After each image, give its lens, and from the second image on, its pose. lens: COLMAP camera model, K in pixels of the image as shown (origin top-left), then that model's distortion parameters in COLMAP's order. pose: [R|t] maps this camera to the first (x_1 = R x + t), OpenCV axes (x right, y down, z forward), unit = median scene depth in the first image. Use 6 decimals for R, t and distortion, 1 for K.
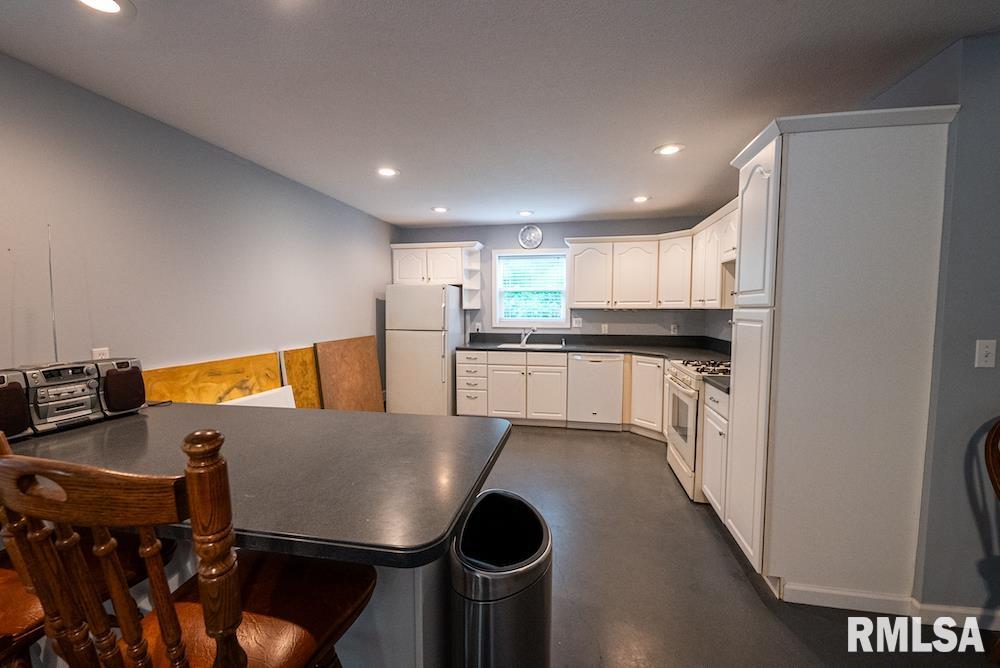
lens RADIAL K [[406.5, 0, 501.1], [0, 406.5, 334.6], [0, 0, 1]] dist [-0.001725, -0.000277]
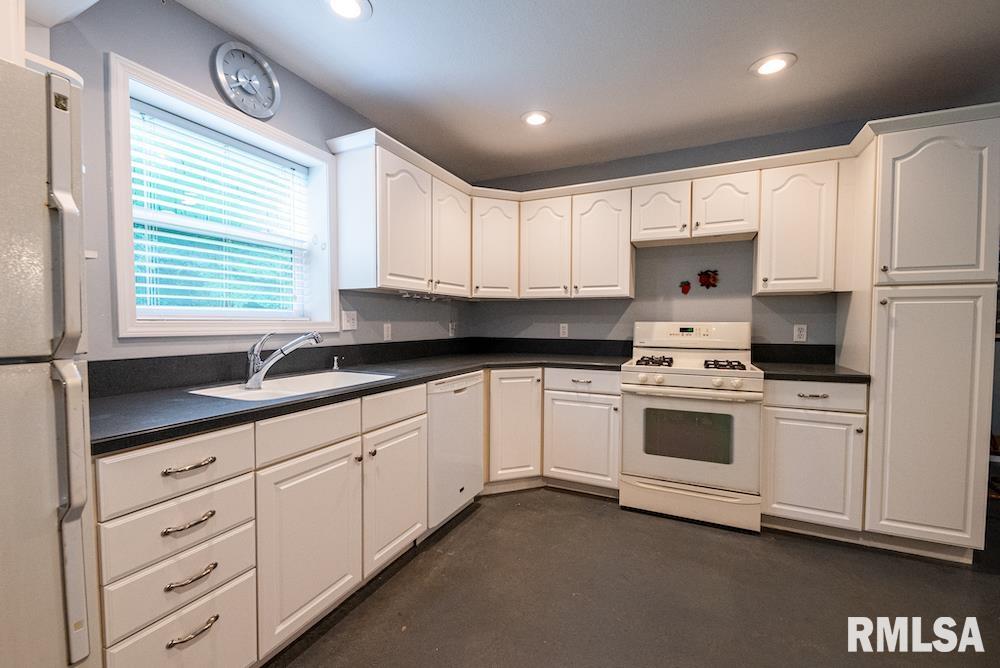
lens RADIAL K [[406.5, 0, 500.0], [0, 406.5, 337.9], [0, 0, 1]] dist [-0.001725, -0.000277]
pose [[0.260510, -0.036167, 0.964794, -0.234671], [0.058465, 0.998055, 0.021628, -0.009405], [-0.963699, 0.050772, 0.262118, 0.732918]]
